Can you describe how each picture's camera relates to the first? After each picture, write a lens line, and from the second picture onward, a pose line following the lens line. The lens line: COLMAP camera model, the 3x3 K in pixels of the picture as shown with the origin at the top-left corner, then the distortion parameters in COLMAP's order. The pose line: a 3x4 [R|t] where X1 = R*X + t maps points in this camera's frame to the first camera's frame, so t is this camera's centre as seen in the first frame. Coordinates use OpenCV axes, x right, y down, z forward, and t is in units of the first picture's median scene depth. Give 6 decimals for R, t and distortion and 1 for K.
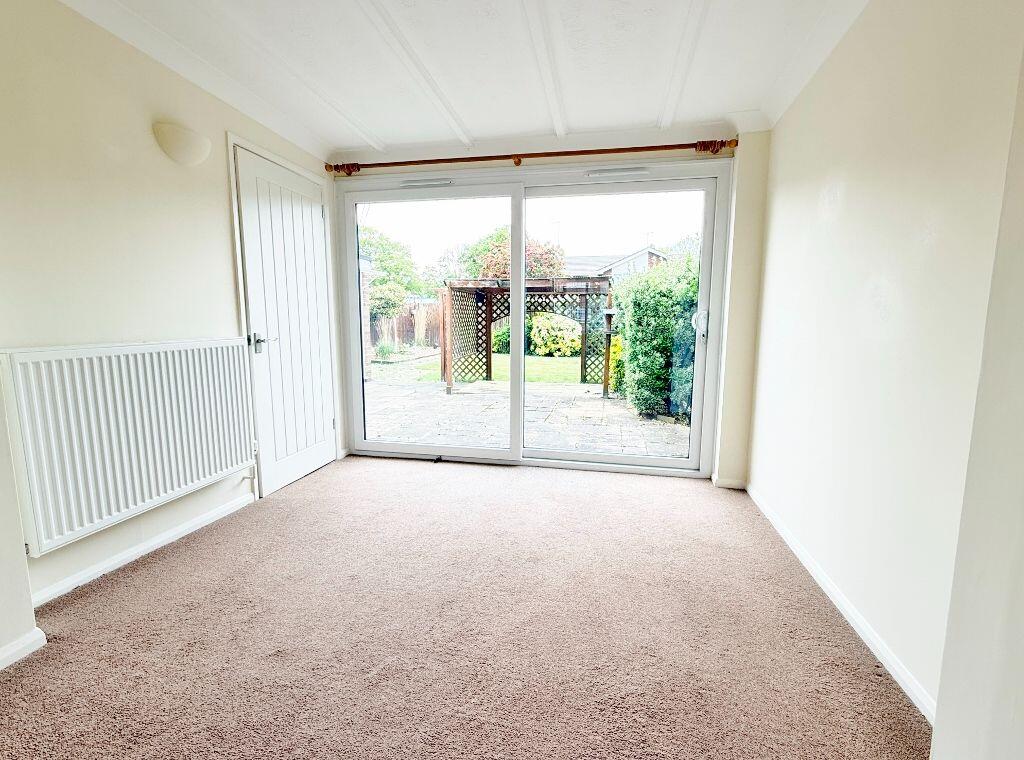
lens RADIAL K [[470.7, 0, 512.0], [0, 470.7, 380.0], [0, 0, 1]] dist [-0.000761, -0.000139]
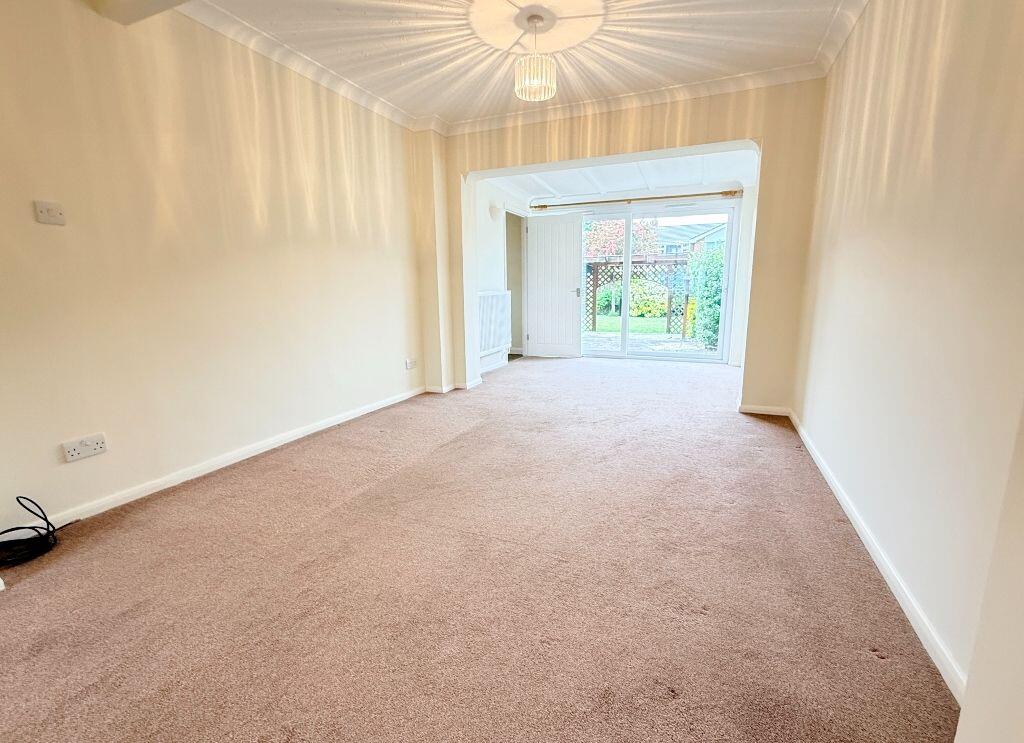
lens RADIAL K [[458.7, 0, 512.0], [0, 458.7, 371.5], [0, 0, 1]] dist [-0.000417, -0.000115]
pose [[0.981512, 0.022636, -0.190060, -0.028595], [-0.012965, 0.998564, 0.051973, 0.049923], [0.190963, -0.048548, 0.980396, -0.329185]]
